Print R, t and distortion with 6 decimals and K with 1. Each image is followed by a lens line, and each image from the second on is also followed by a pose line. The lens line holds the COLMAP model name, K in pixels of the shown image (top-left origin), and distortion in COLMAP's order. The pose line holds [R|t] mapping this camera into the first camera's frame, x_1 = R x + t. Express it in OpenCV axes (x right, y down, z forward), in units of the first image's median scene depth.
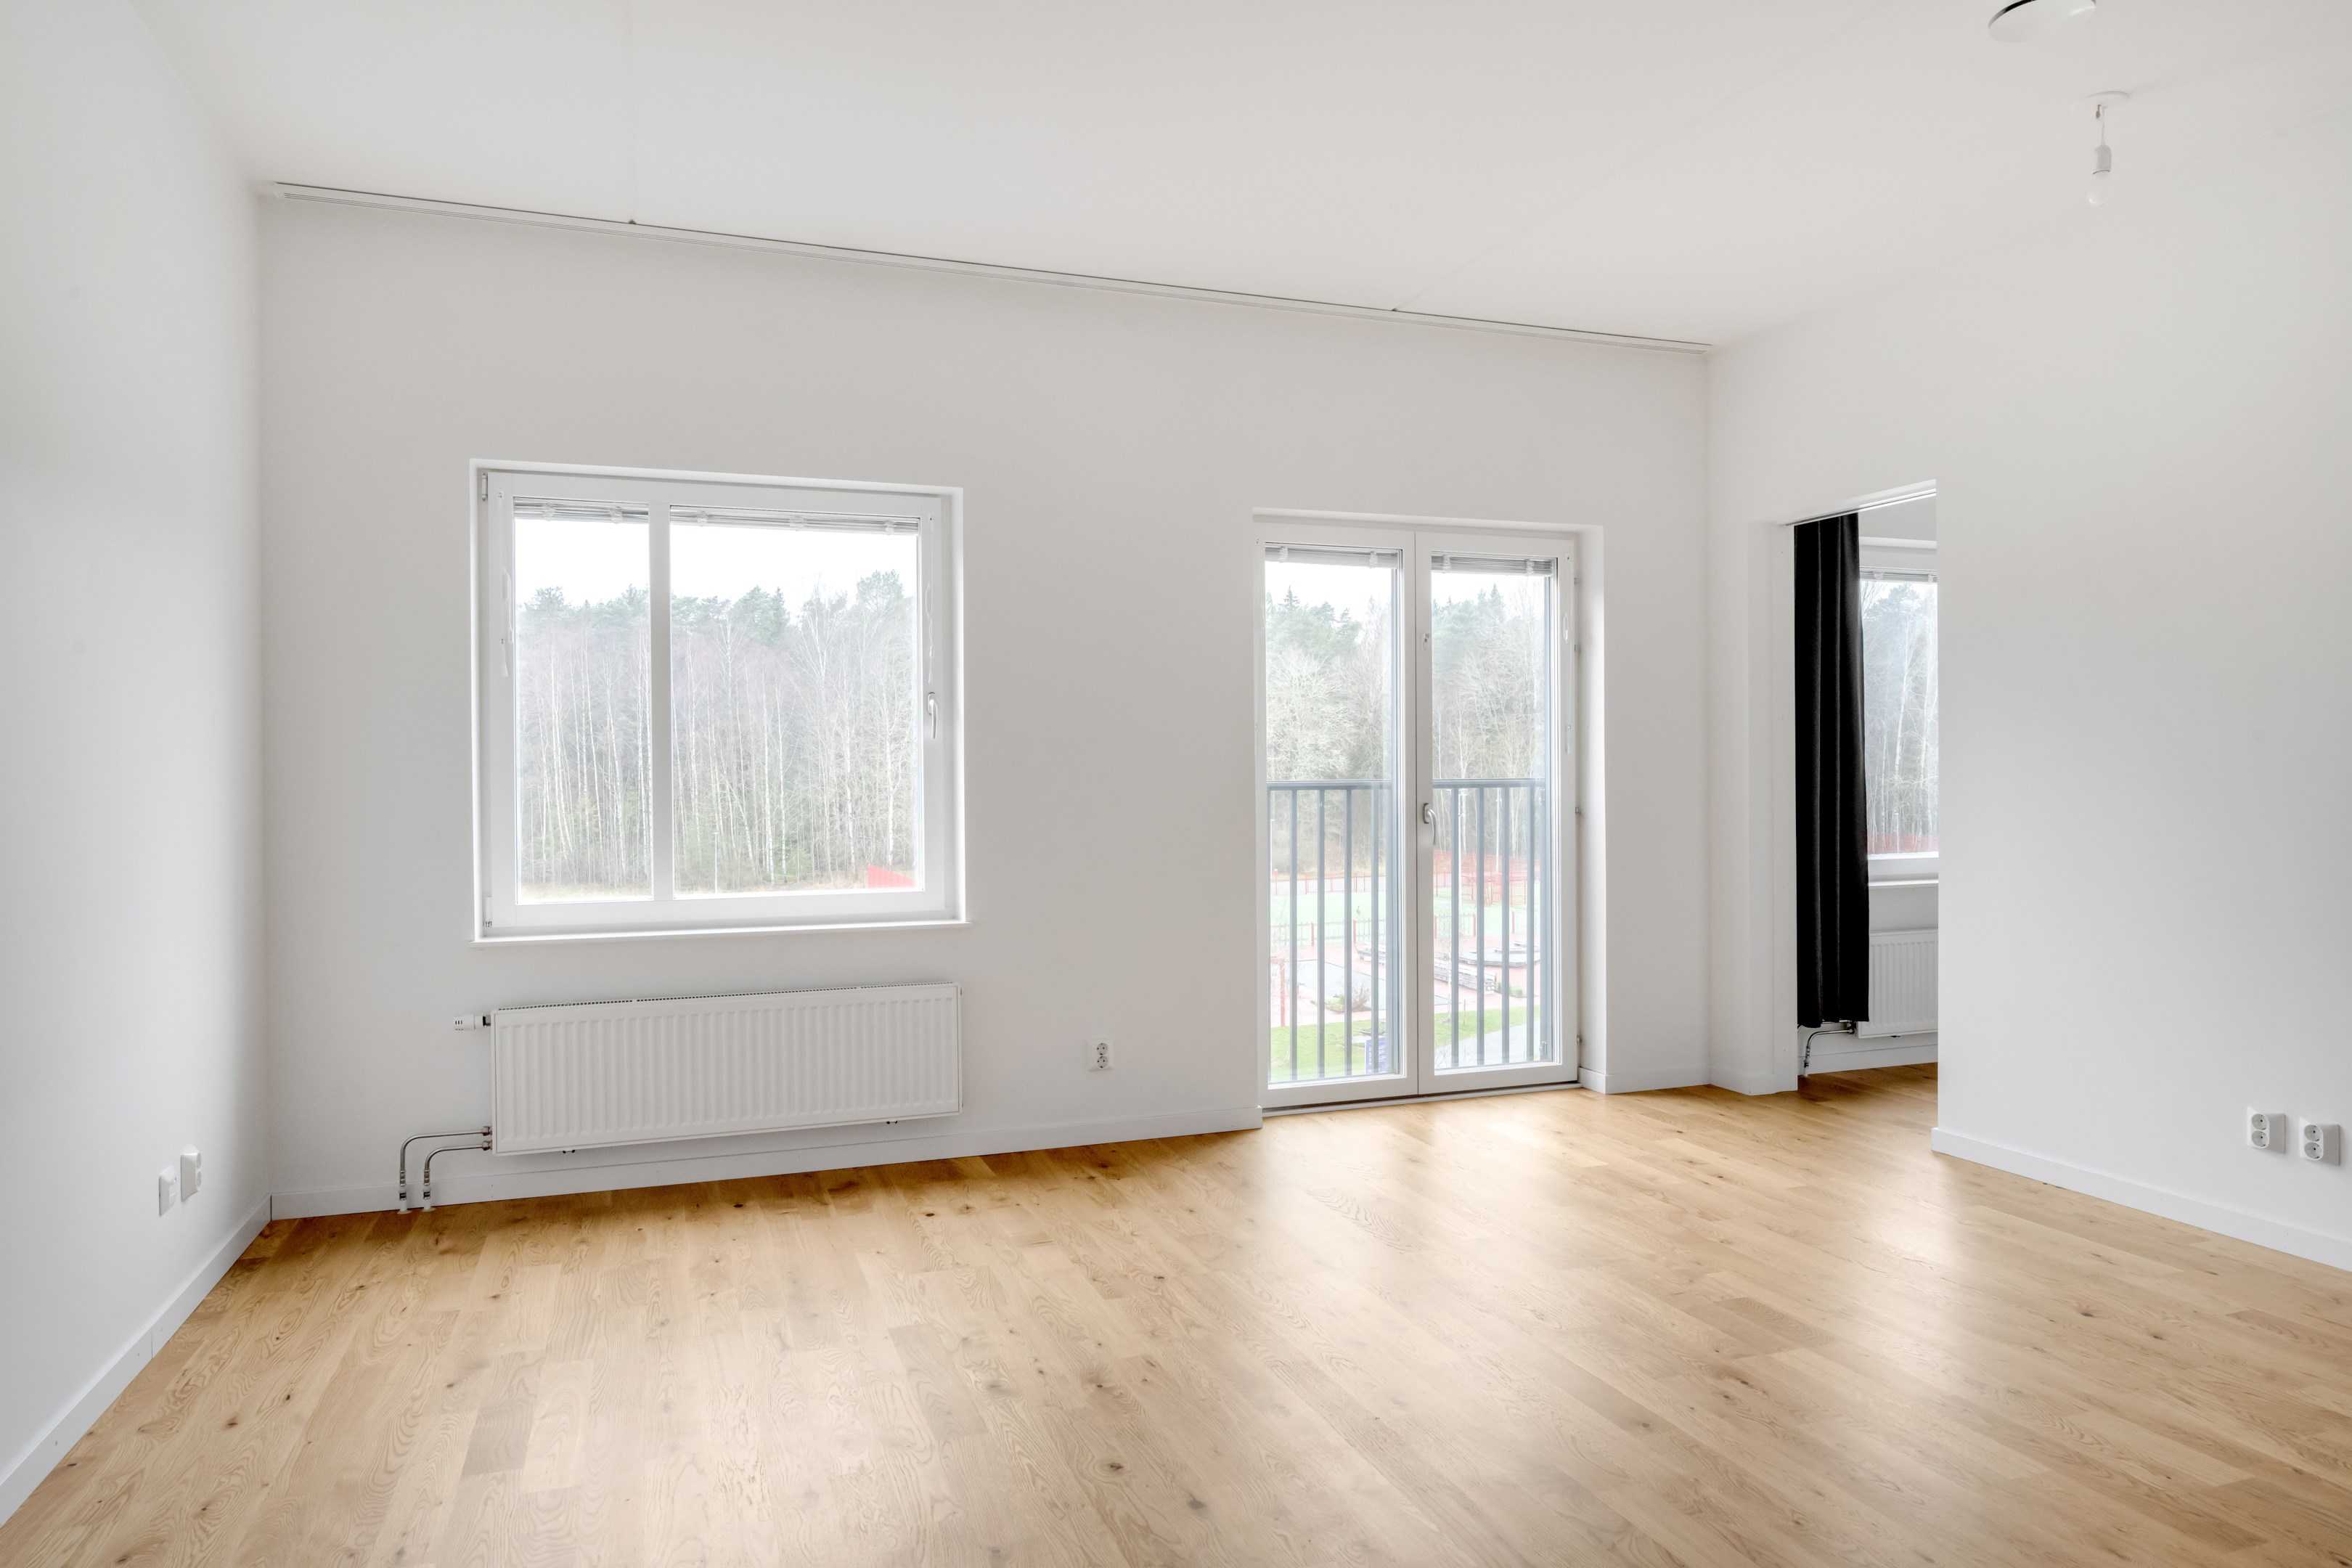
lens RADIAL K [[1452.7, 0, 1176.0], [0, 1452.7, 784.0], [0, 0, 1]] dist [-0.015514, -0.000615]
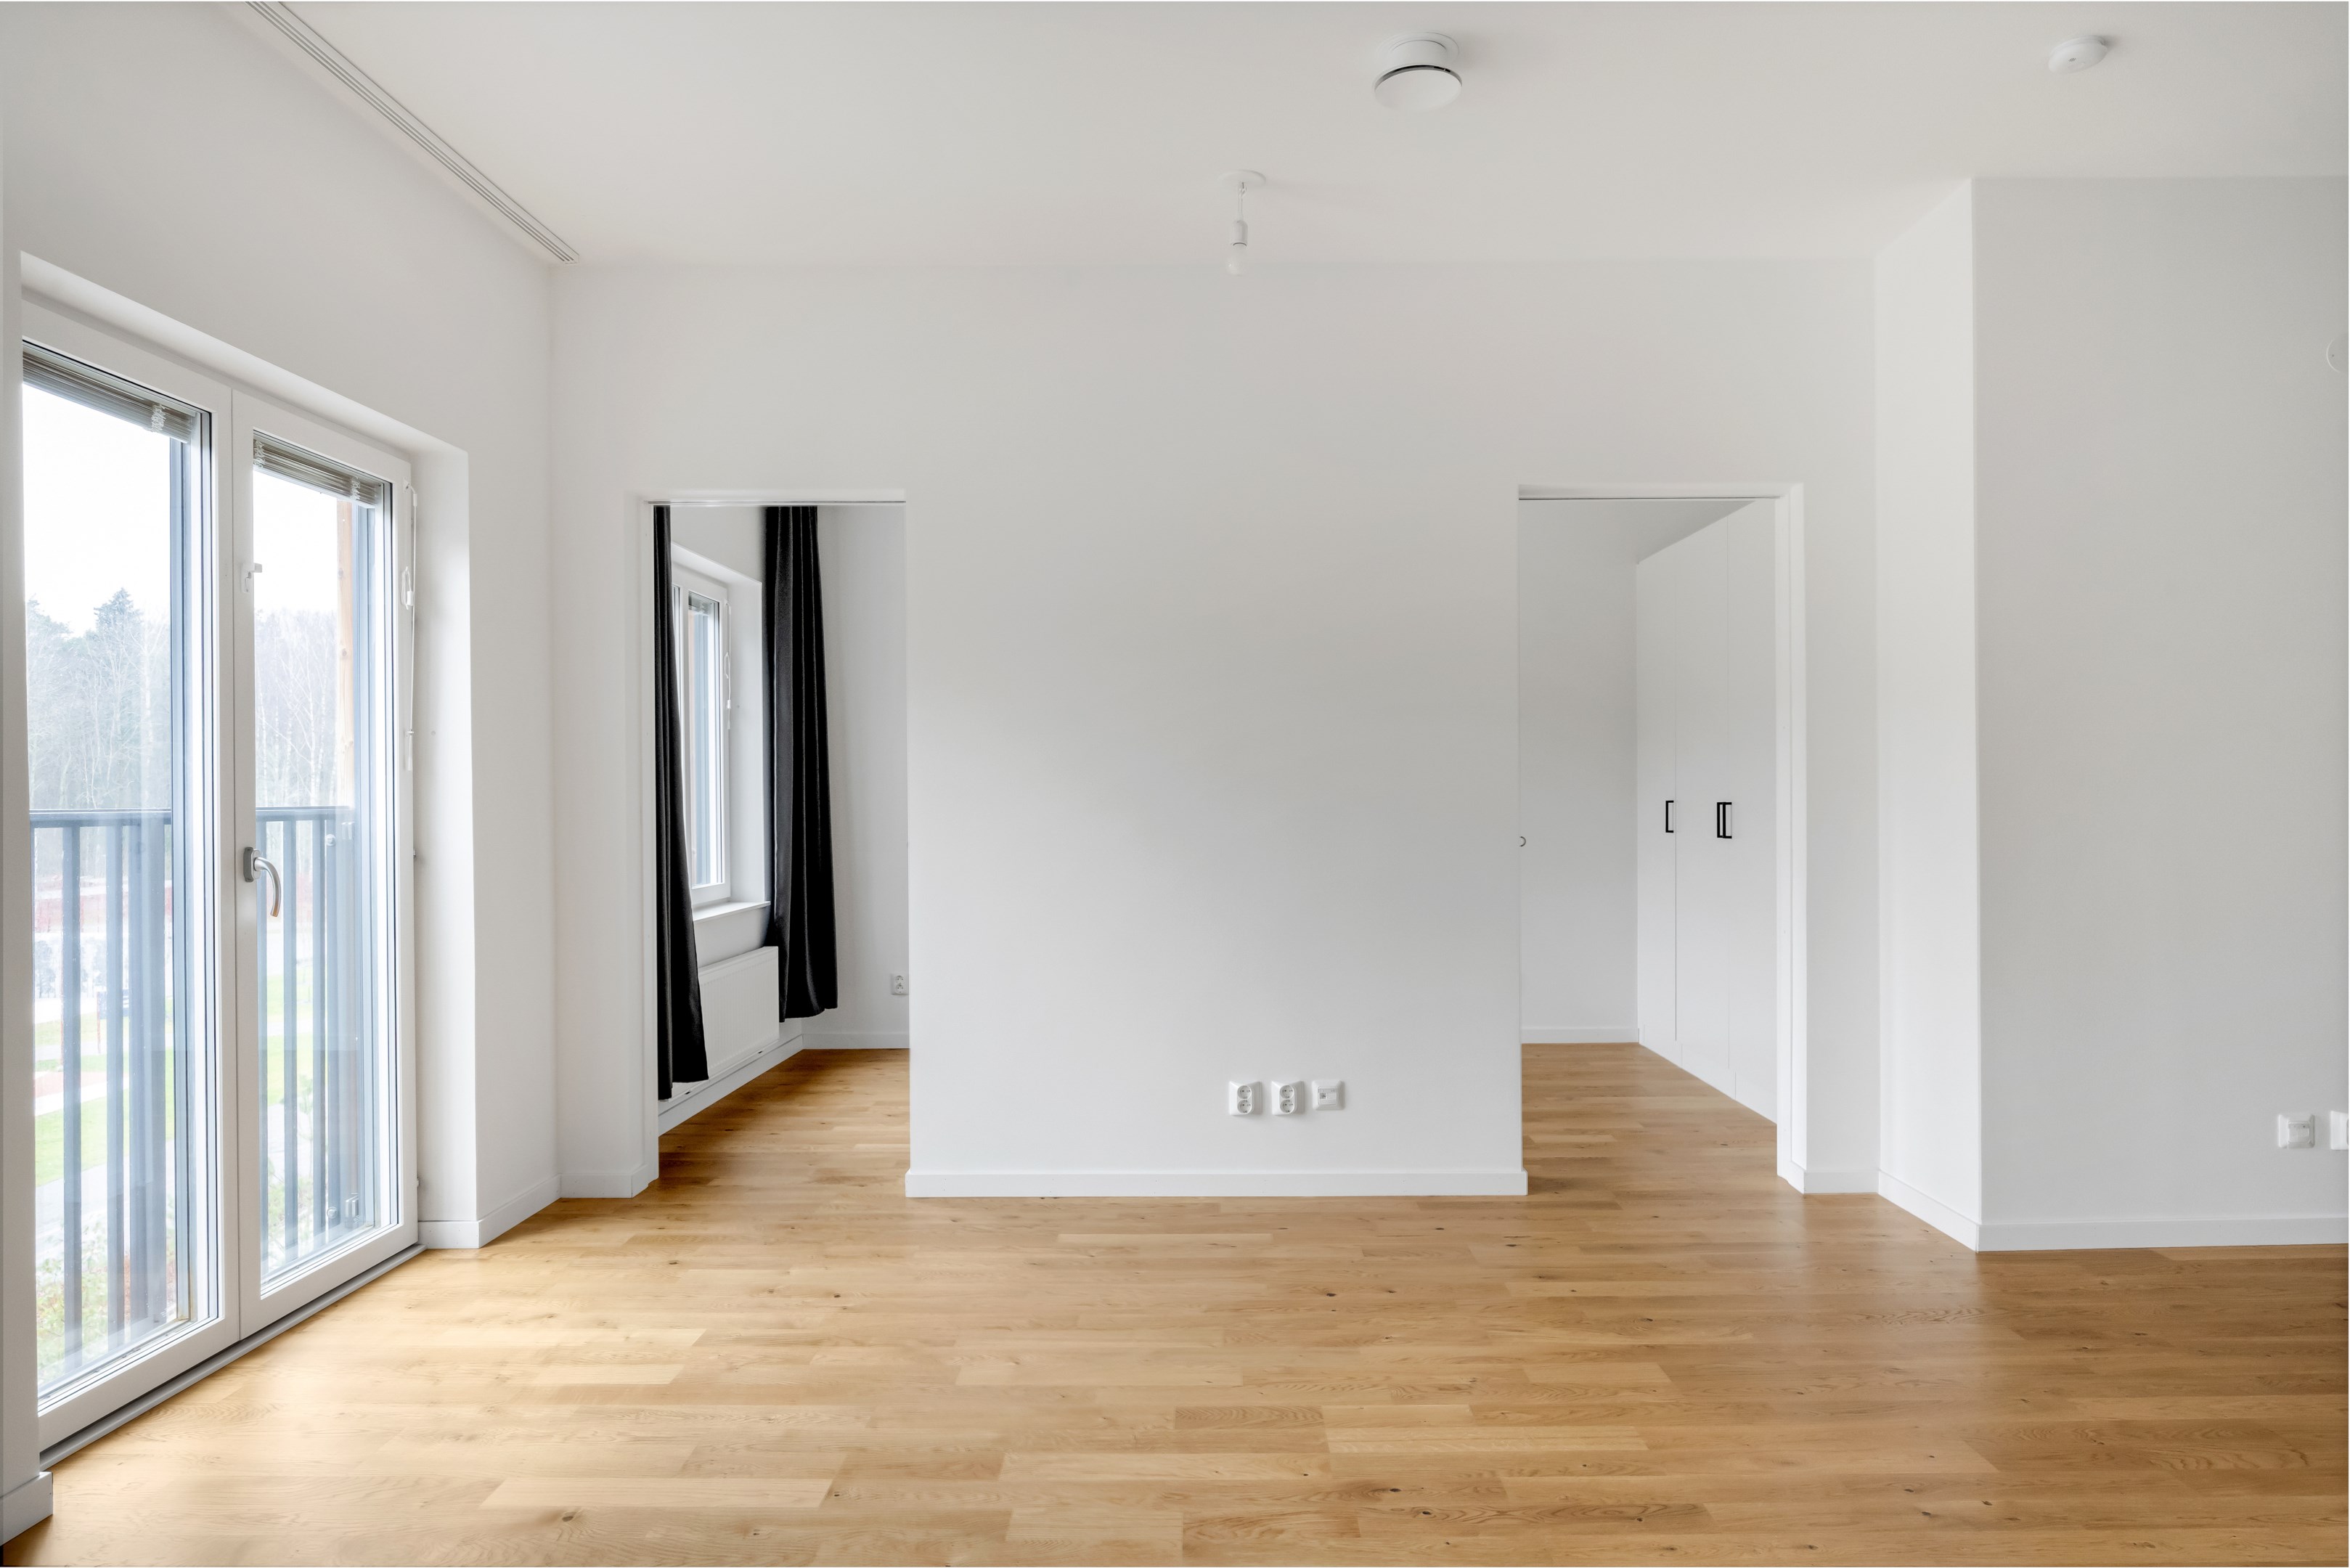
lens RADIAL K [[1461.6, 0, 1175.0], [0, 1461.6, 784.0], [0, 0, 1]] dist [0.003941, 0.000944]
pose [[0.341722, 0.006973, 0.939775, -0.278346], [0.008054, 0.999914, -0.010348, -0.004025], [-0.939766, 0.011105, 0.341637, 0.453993]]
